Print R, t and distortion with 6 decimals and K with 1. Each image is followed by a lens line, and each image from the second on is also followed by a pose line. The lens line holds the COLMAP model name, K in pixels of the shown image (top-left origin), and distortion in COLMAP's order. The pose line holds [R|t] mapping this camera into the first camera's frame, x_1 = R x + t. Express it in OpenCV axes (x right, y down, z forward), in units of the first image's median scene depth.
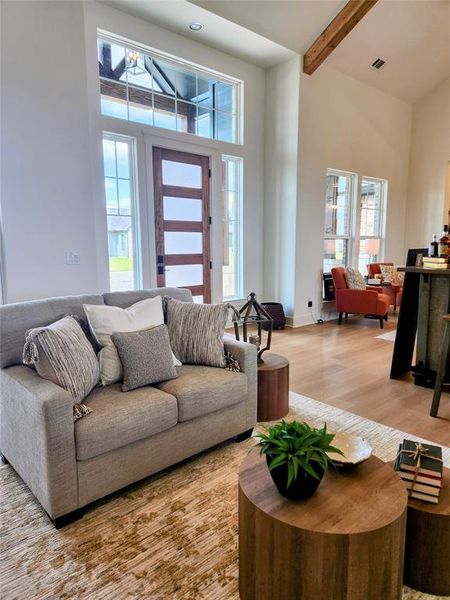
lens RADIAL K [[399.1, 0, 223.2], [0, 399.1, 295.7], [0, 0, 1]] dist [0.096377, -0.086335]
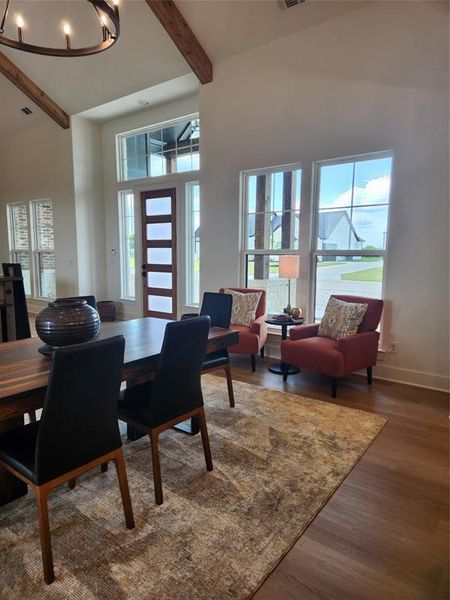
lens RADIAL K [[399.1, 0, 223.2], [0, 399.1, 295.7], [0, 0, 1]] dist [0.096377, -0.086335]
pose [[0.200836, 0.116821, -0.972634, 1.315320], [-0.134342, 0.986768, 0.090779, -0.156056], [0.970370, 0.112434, 0.213872, 0.963992]]
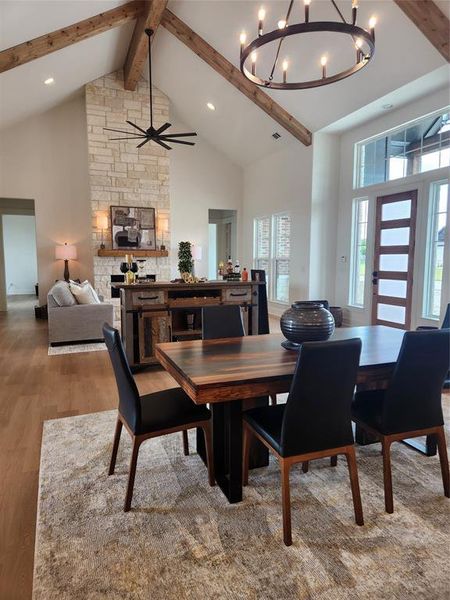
lens RADIAL K [[399.1, 0, 223.2], [0, 399.1, 295.7], [0, 0, 1]] dist [0.096377, -0.086335]
pose [[-0.338348, 0.097332, -0.935974, 1.346532], [-0.121629, 0.981770, 0.146063, -0.156246], [0.933127, 0.163262, -0.320342, 0.953658]]
